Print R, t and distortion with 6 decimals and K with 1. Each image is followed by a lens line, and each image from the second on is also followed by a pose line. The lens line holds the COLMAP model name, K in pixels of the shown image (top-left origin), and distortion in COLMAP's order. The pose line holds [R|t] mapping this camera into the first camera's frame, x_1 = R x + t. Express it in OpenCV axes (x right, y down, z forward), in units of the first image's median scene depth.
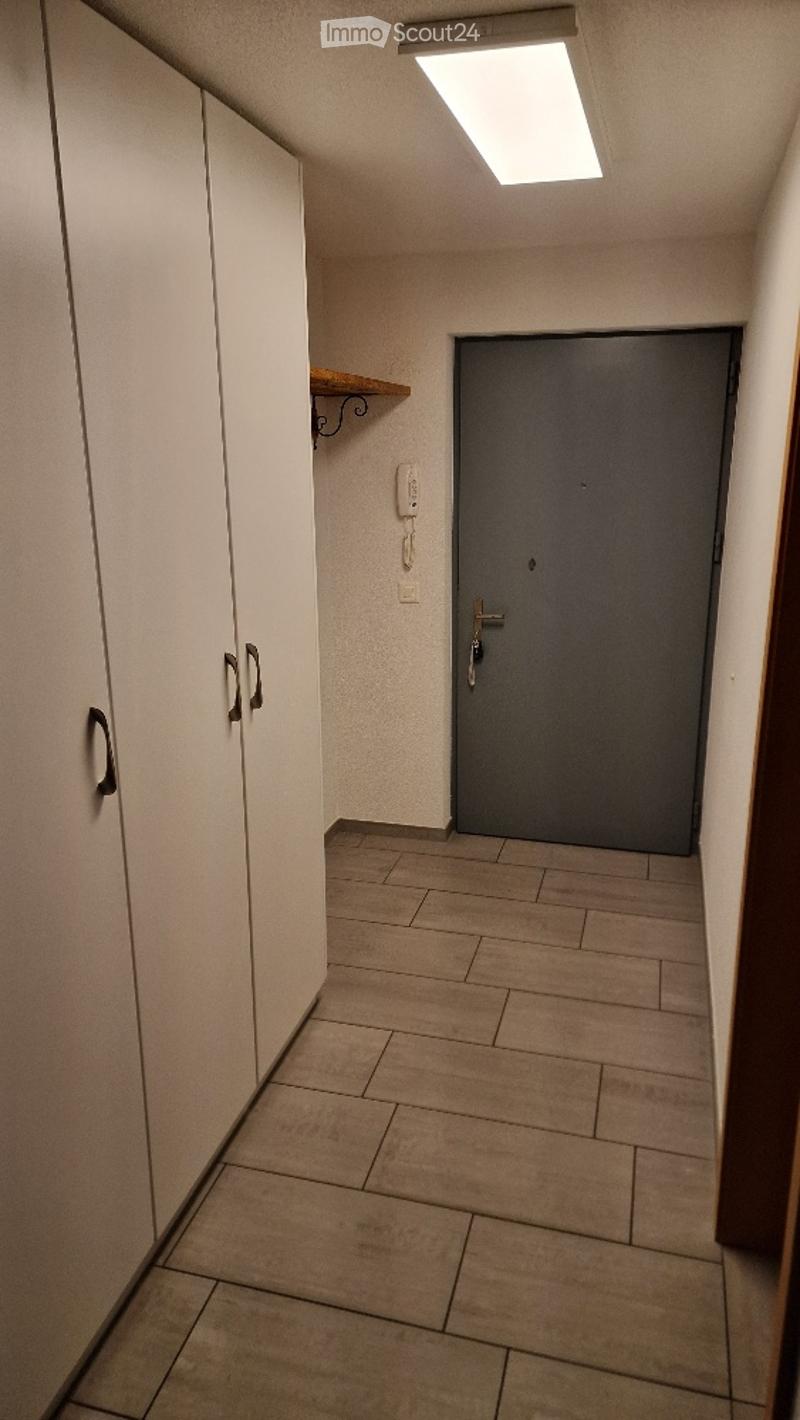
lens RADIAL K [[950.4, 0, 400.0], [0, 950.4, 710.0], [0, 0, 1]] dist [0.044164, -0.002500]
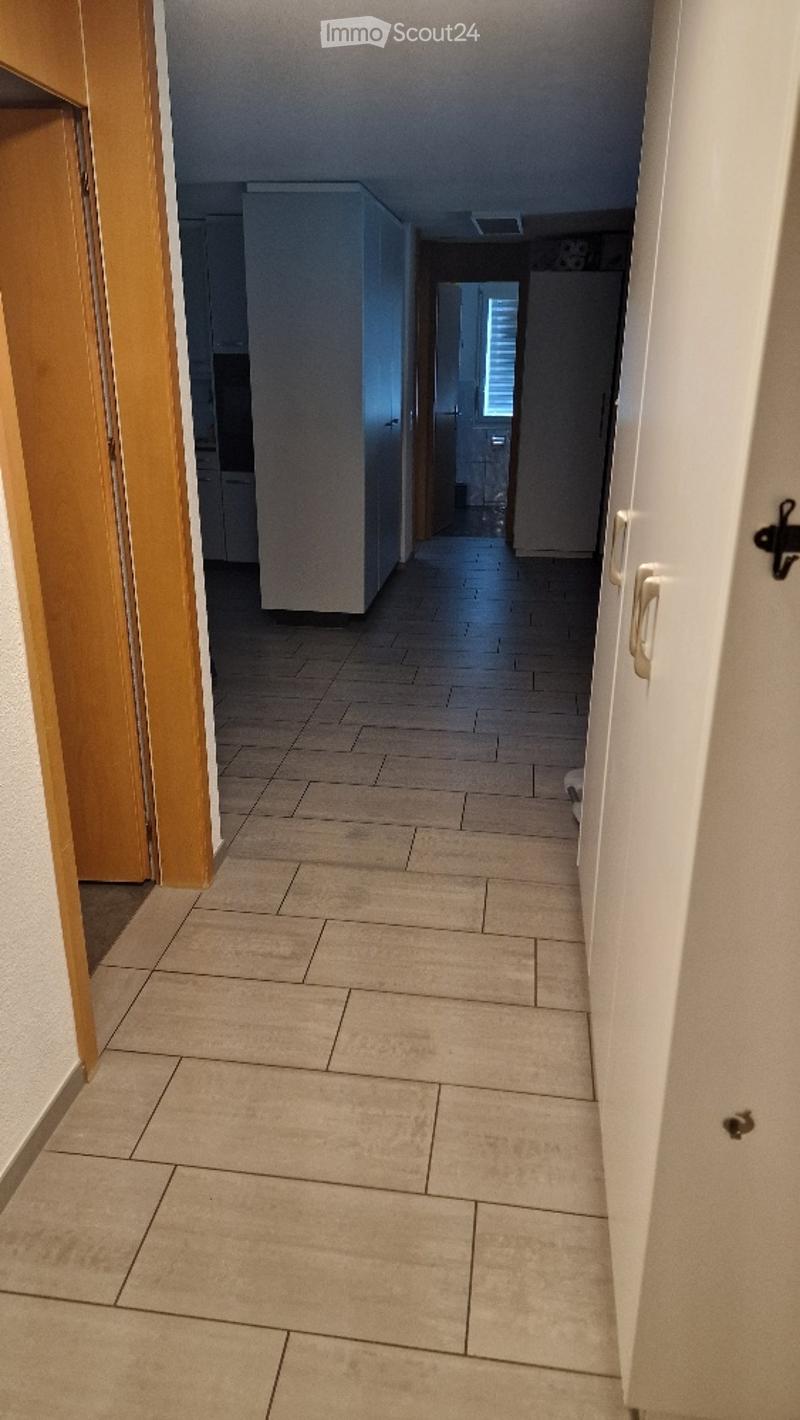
lens RADIAL K [[950.4, 0, 400.0], [0, 950.4, 710.0], [0, 0, 1]] dist [0.044164, -0.002500]
pose [[-0.990829, 0.041917, -0.128453, 0.108065], [-0.042041, 0.807842, 0.587898, -0.368550], [0.128413, 0.587907, -0.798671, 1.523743]]
